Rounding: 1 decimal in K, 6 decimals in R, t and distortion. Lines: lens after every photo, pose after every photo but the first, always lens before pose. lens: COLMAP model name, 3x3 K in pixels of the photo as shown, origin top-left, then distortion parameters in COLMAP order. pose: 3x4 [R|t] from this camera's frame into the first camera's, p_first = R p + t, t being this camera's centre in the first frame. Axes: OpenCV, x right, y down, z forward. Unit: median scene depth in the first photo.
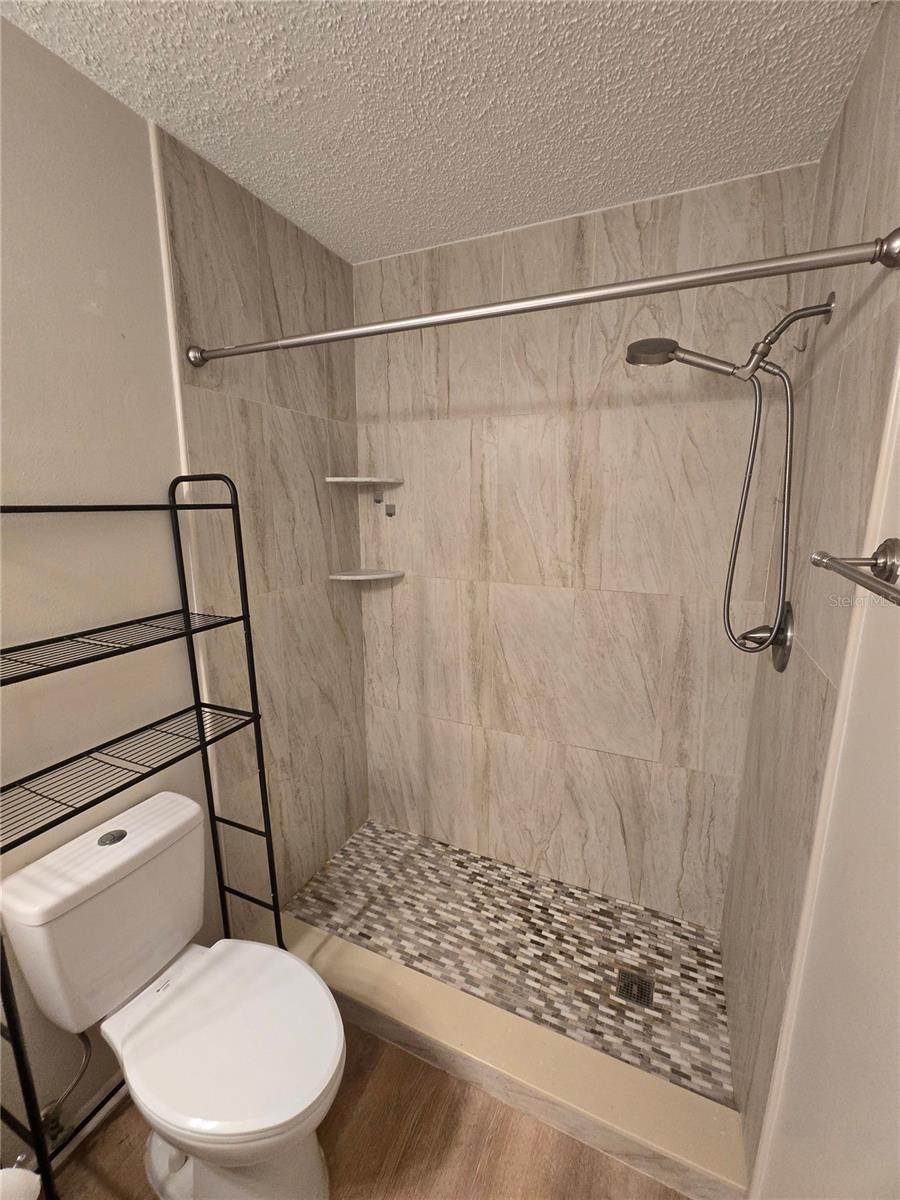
lens RADIAL K [[489.2, 0, 446.7], [0, 489.2, 594.9], [0, 0, 1]] dist [-0.002429, 0.000021]
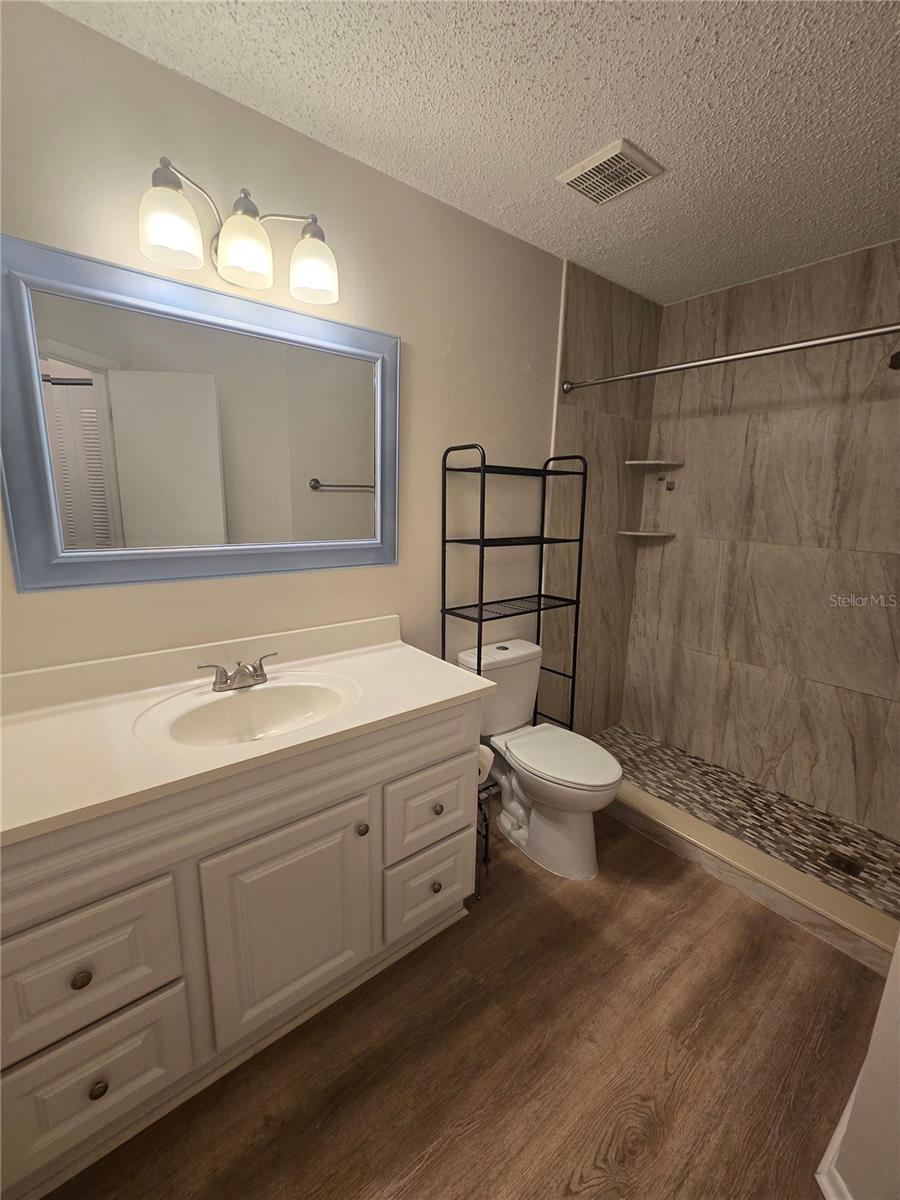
lens RADIAL K [[489.2, 0, 450.0], [0, 489.2, 598.2], [0, 0, 1]] dist [-0.002429, 0.000021]
pose [[0.891162, 0.111007, -0.439896, -0.034017], [-0.106794, 0.993686, 0.034407, 0.168523], [0.440937, 0.016316, 0.897390, -0.514249]]
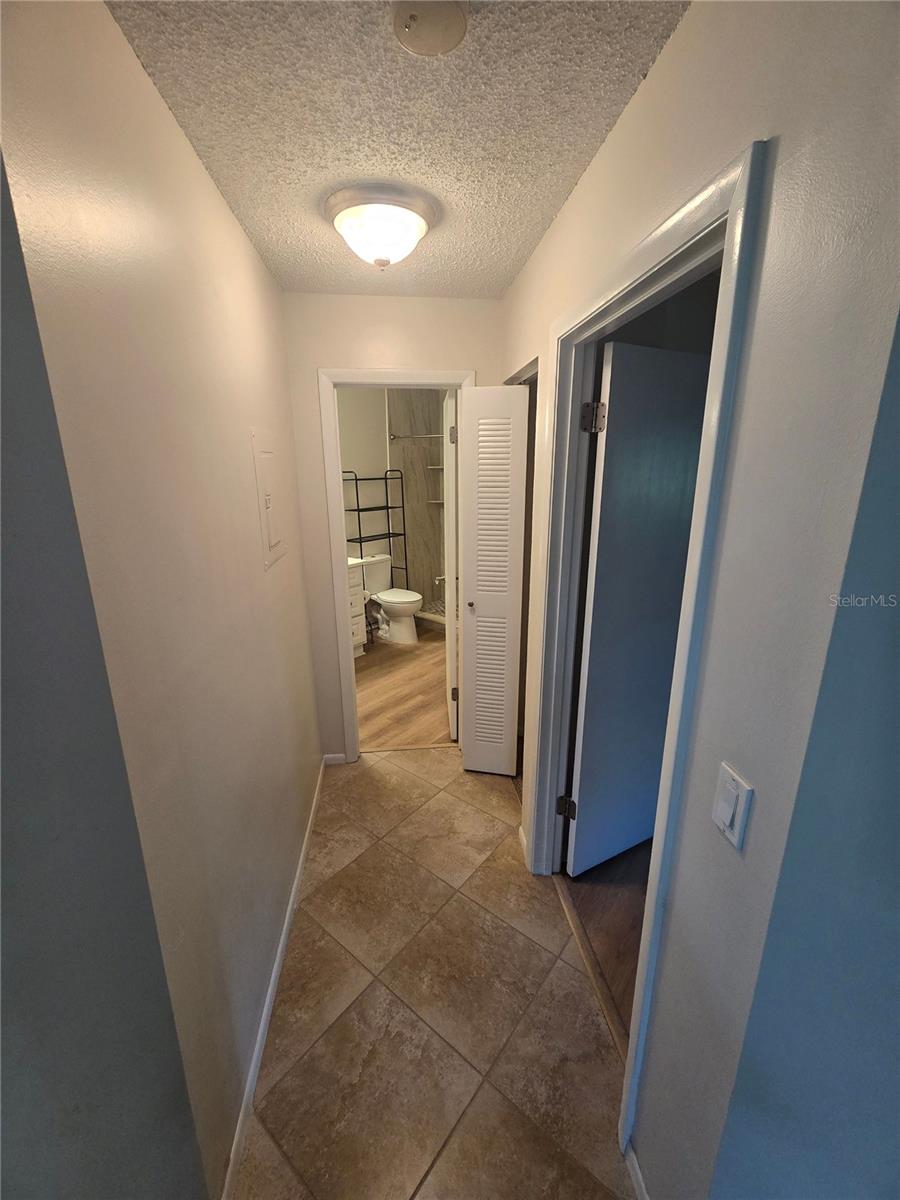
lens RADIAL K [[489.2, 0, 461.8], [0, 489.2, 601.1], [0, 0, 1]] dist [-0.002429, 0.000021]
pose [[0.974406, 0.062989, -0.215789, 0.666660], [-0.042754, 0.994347, 0.097191, 0.280435], [0.220691, -0.085477, 0.971591, -1.964632]]
